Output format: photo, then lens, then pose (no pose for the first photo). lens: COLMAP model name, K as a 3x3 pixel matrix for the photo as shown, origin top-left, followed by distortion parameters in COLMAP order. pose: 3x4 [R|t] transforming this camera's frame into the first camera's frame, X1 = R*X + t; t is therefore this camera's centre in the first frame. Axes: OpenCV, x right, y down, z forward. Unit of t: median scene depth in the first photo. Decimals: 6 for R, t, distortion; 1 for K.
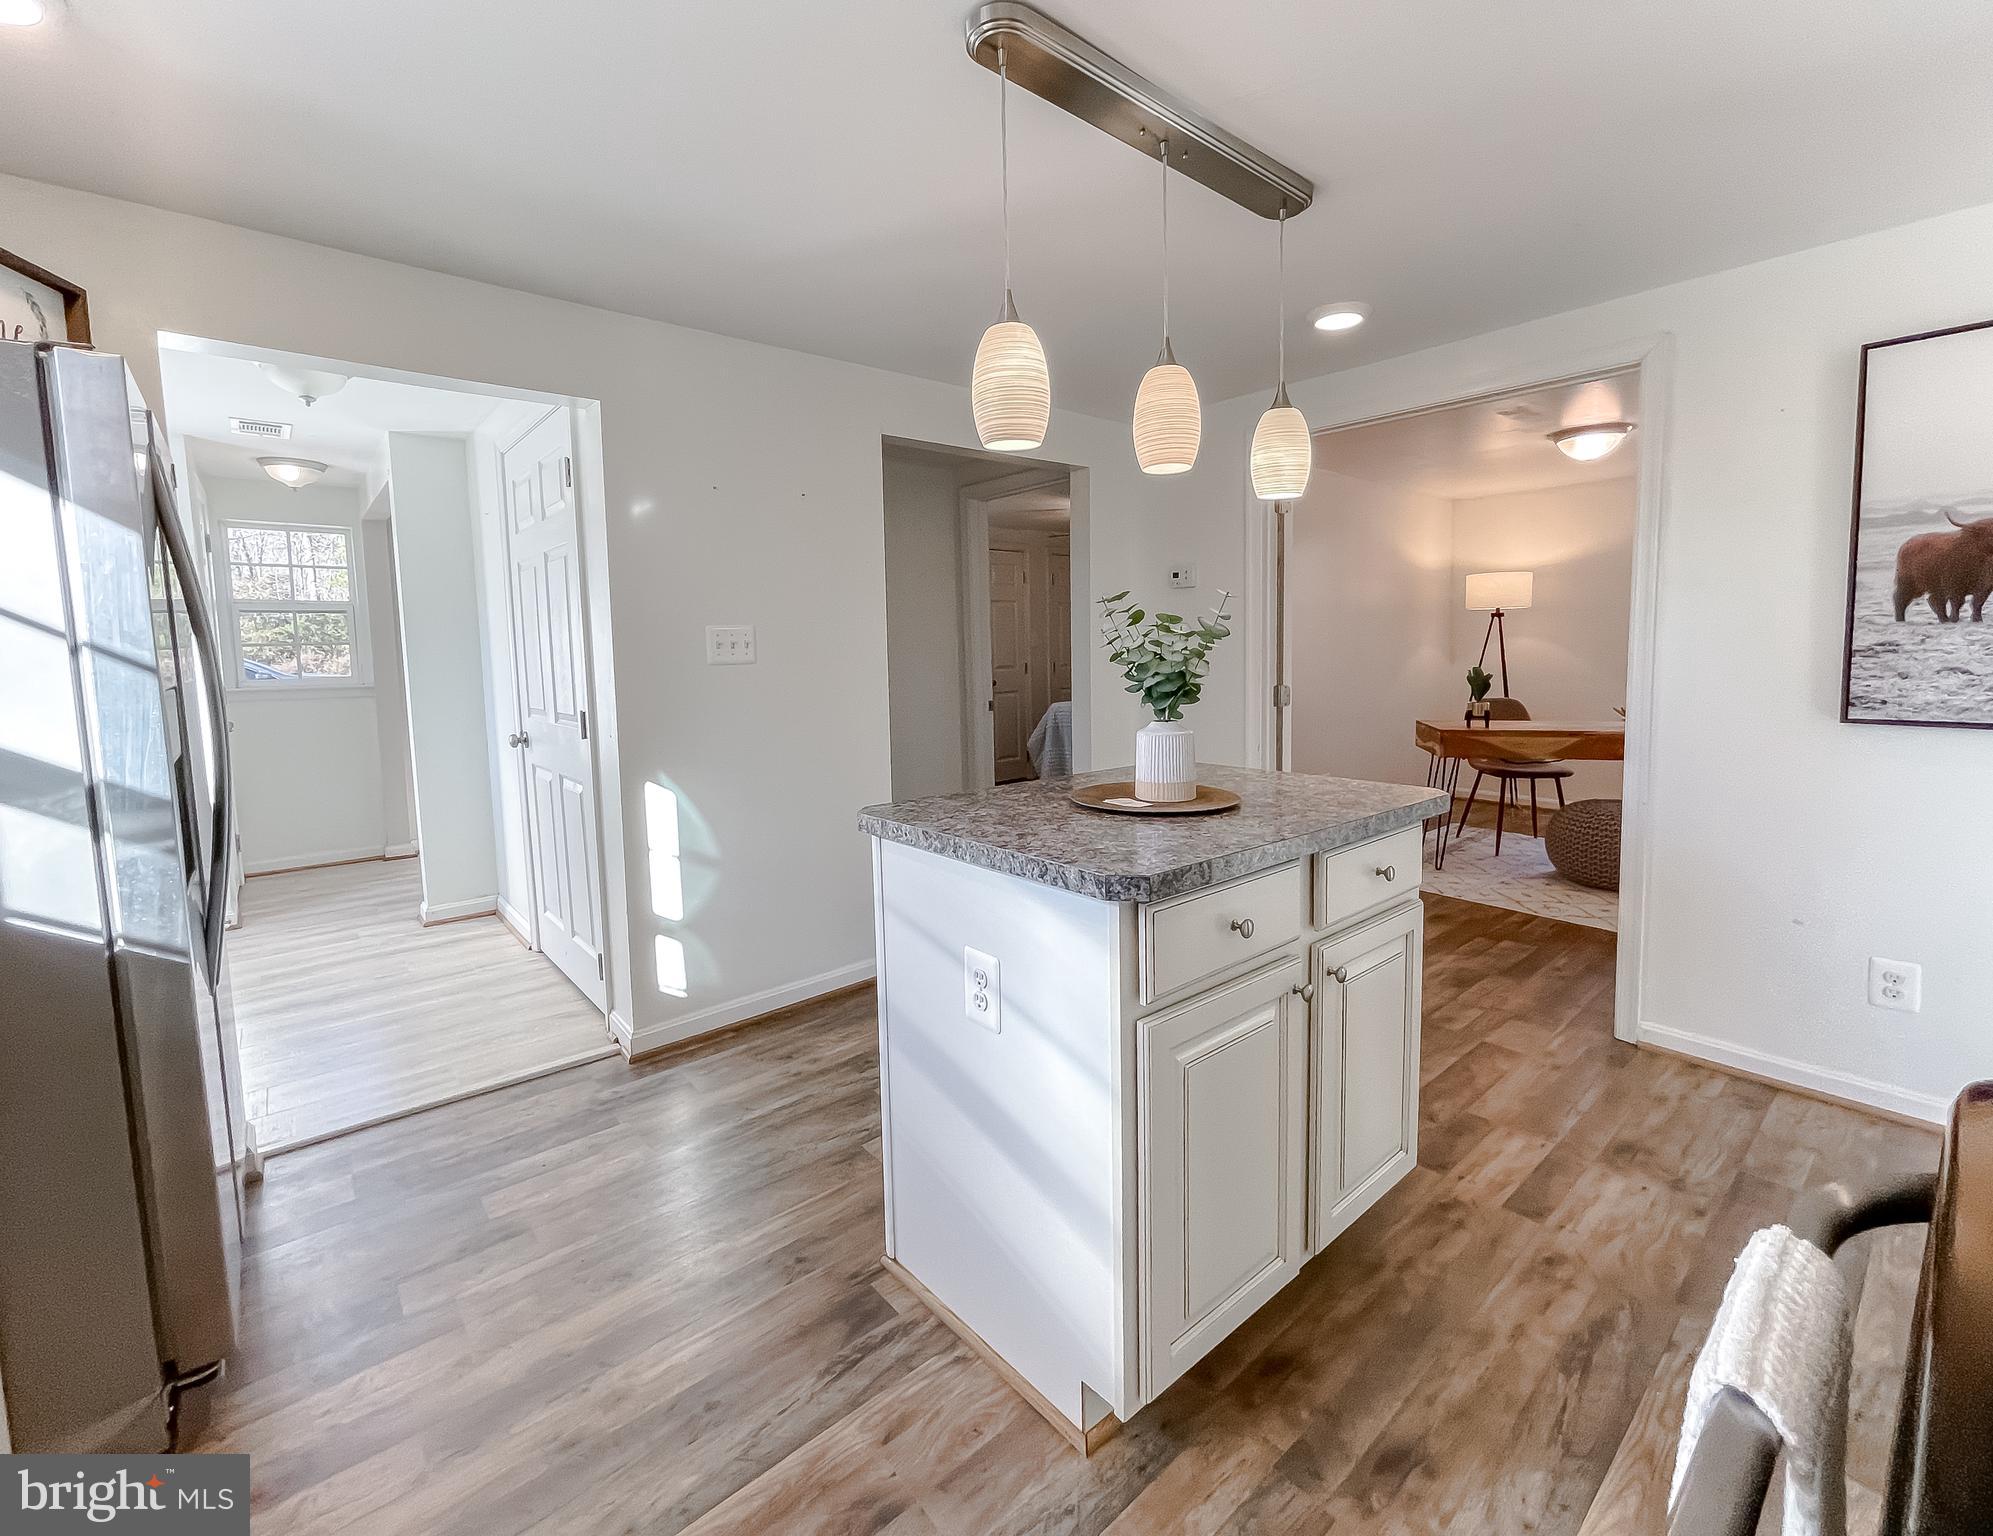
lens RADIAL K [[866.8, 0, 992.3], [0, 866.8, 717.2], [0, 0, 1]] dist [-0.001528, 0.008170]
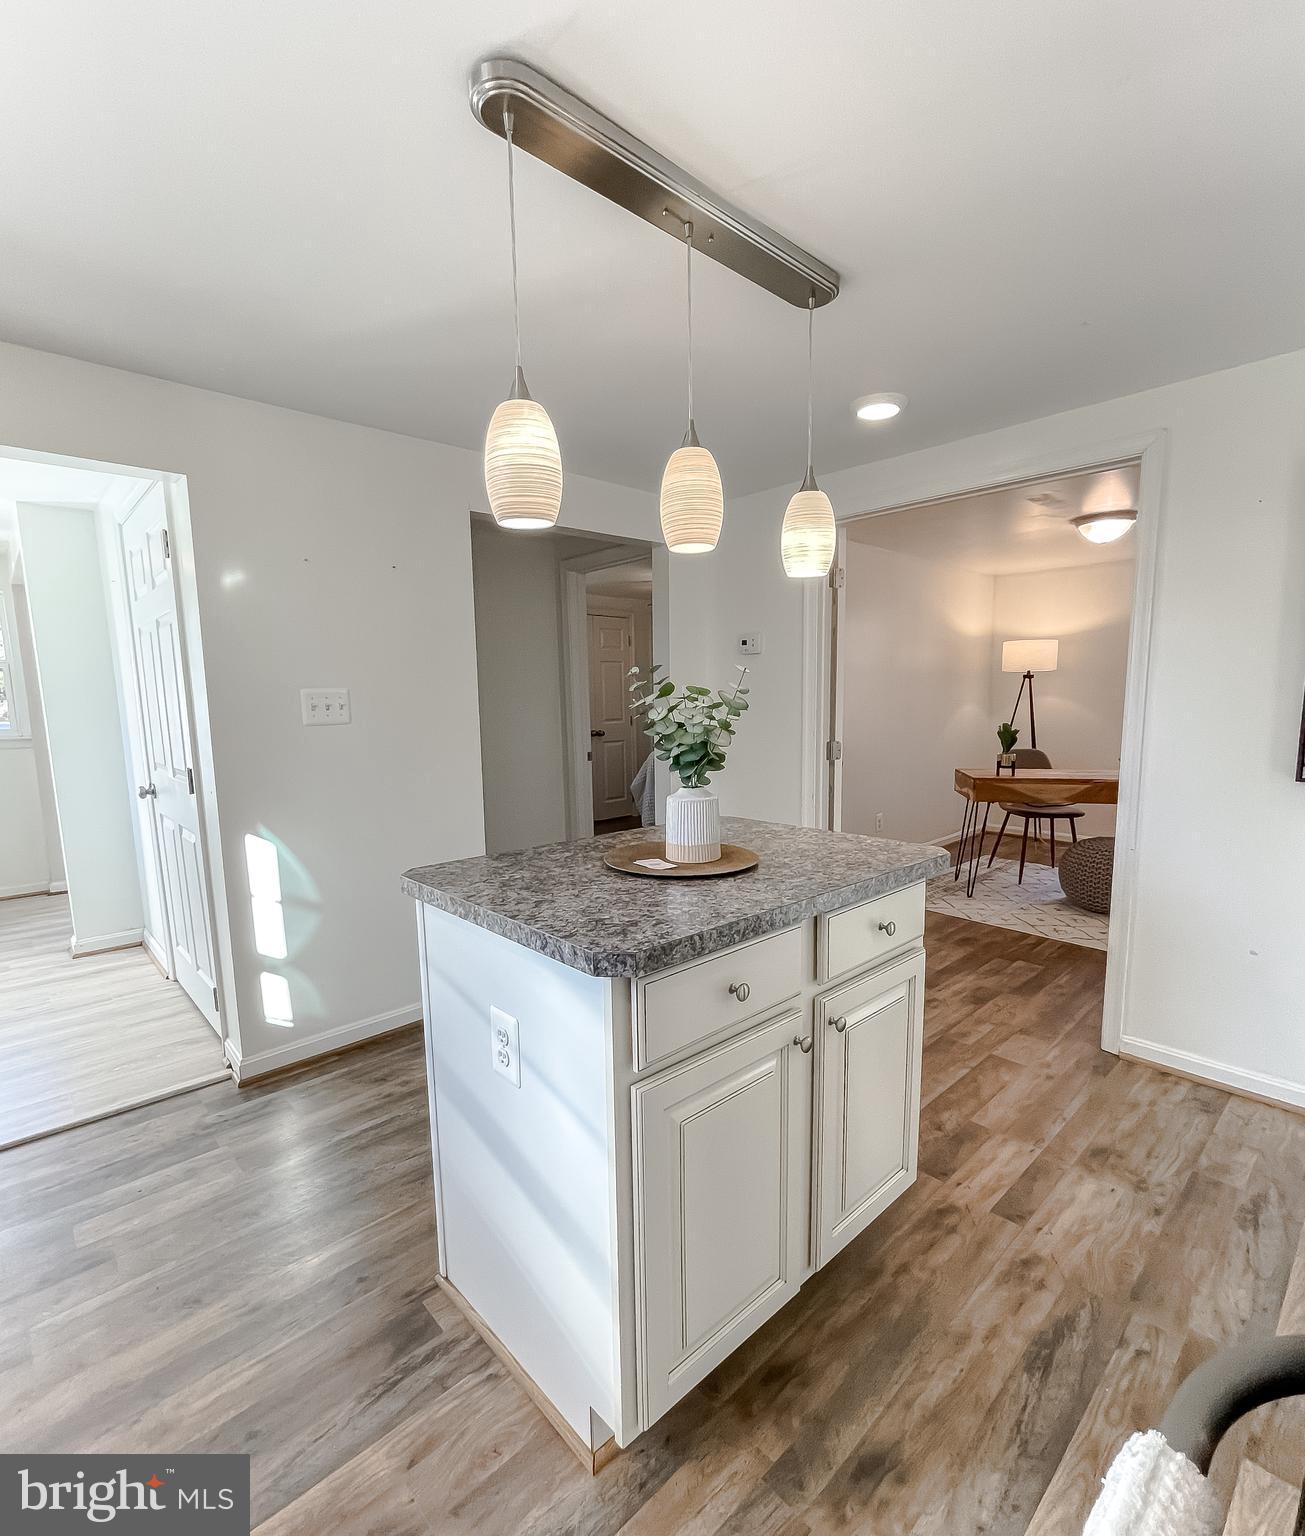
lens RADIAL K [[735.4, 0, 653.2], [0, 735.4, 798.9], [0, 0, 1]] dist [-0.001662, 0.010628]
pose [[0.998935, -0.004439, 0.045920, 0.098368], [0.001895, 0.998468, 0.055299, -0.028391], [-0.046095, -0.055153, 0.997413, 0.083601]]
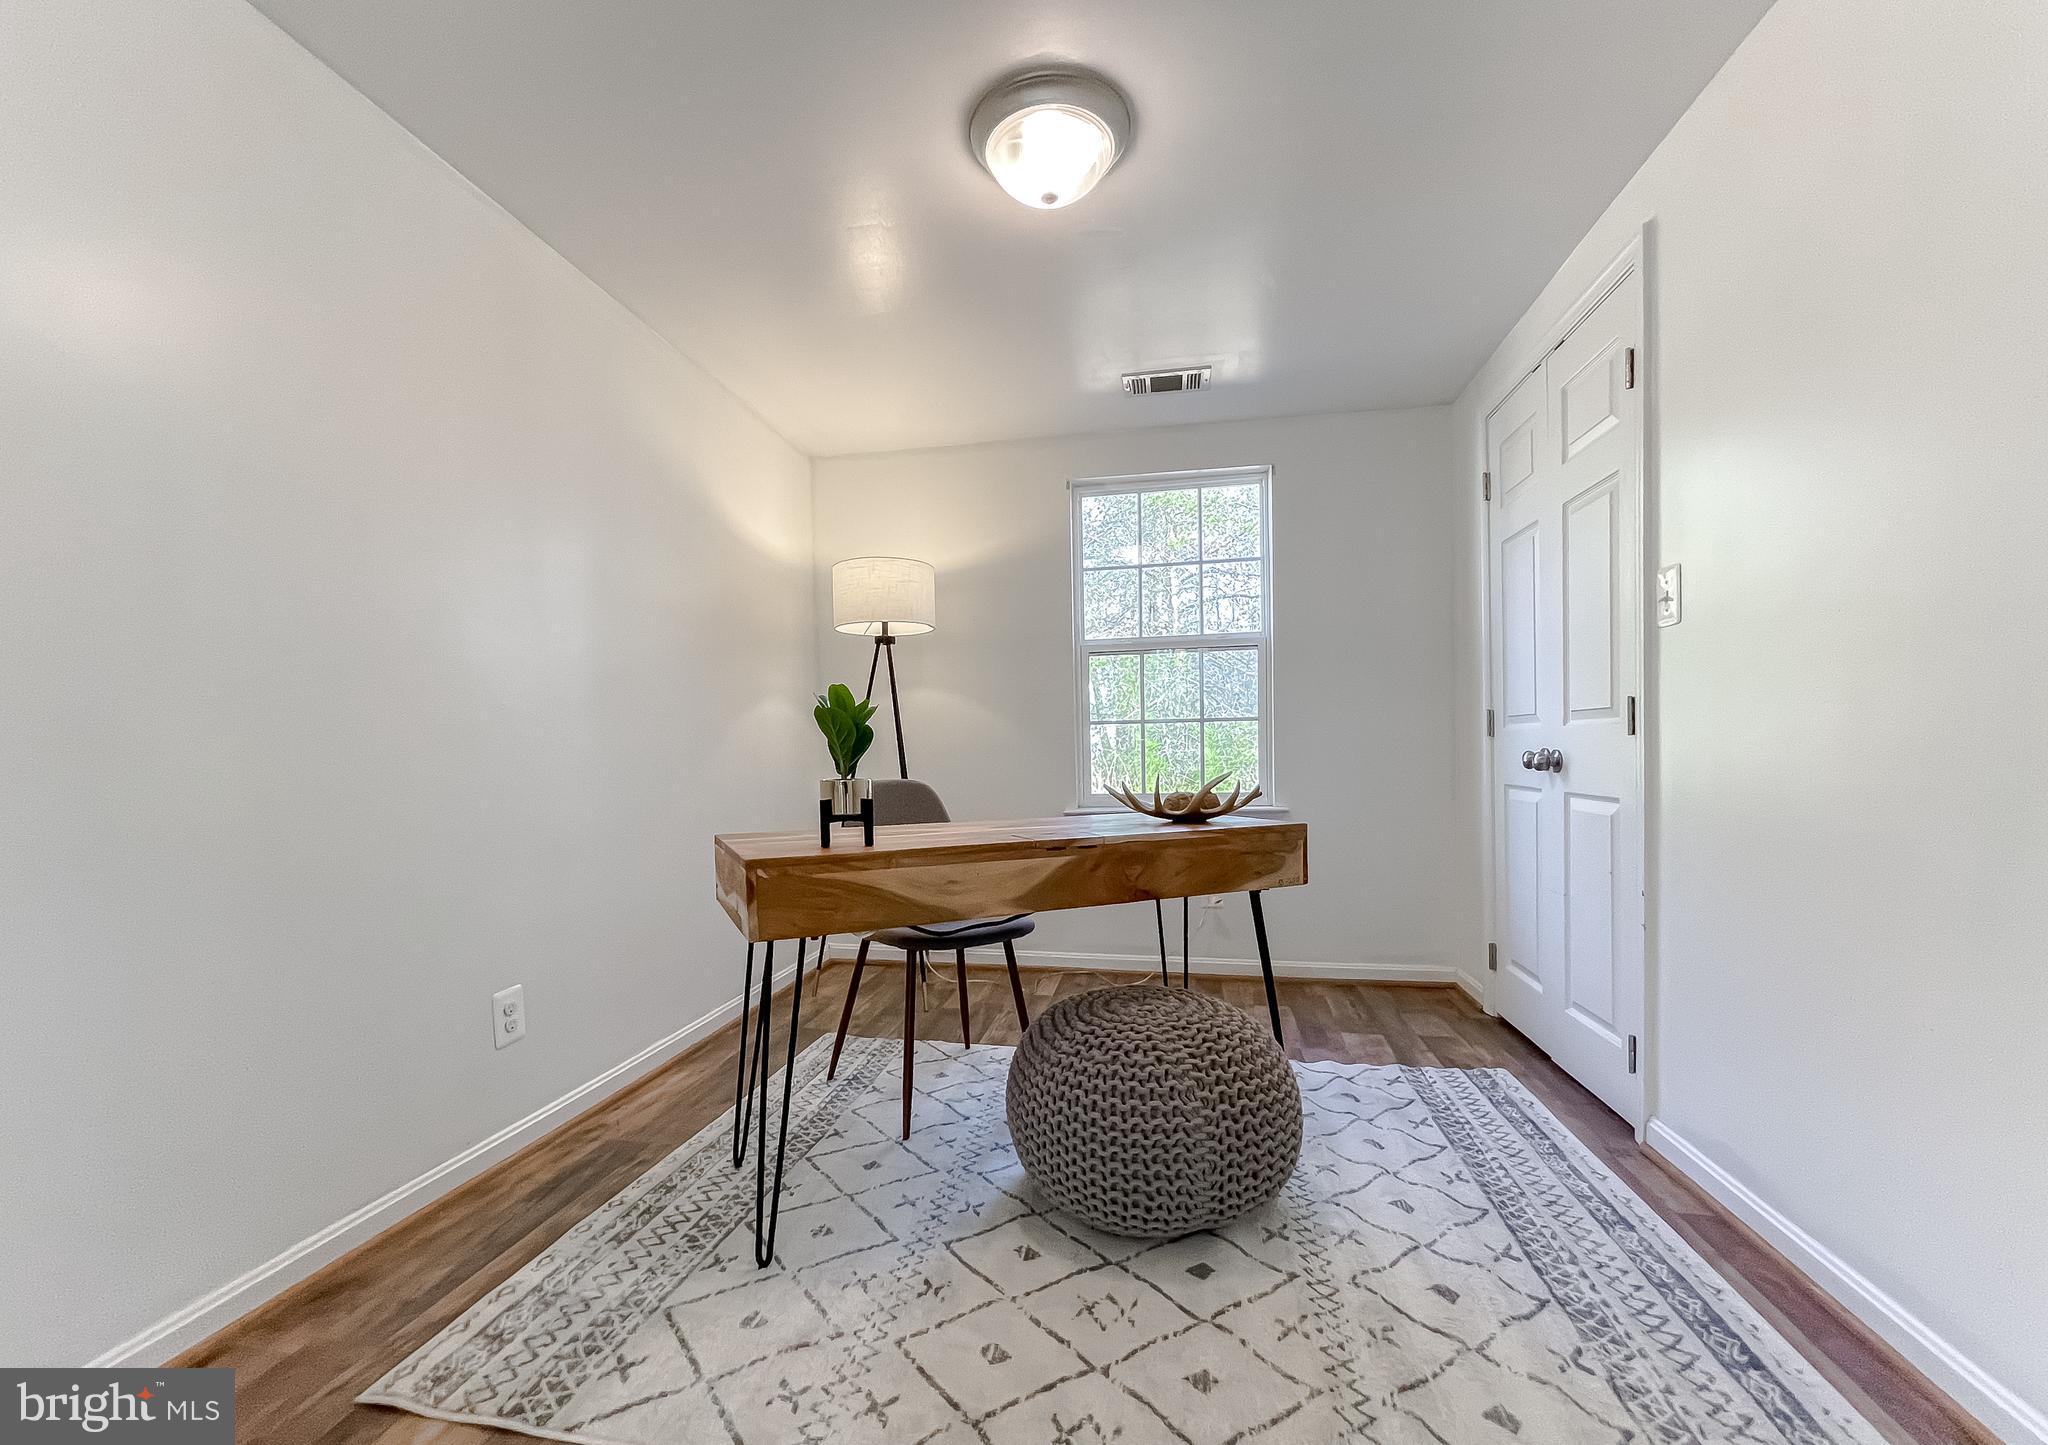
lens RADIAL K [[822.5, 0, 999.5], [0, 822.5, 764.7], [0, 0, 1]] dist [0.000396, 0.000024]
pose [[0.791967, -0.008808, 0.610500, 0.904965], [0.057628, 0.996511, -0.060380, 0.004917], [-0.607838, 0.083000, 0.789711, 1.549770]]
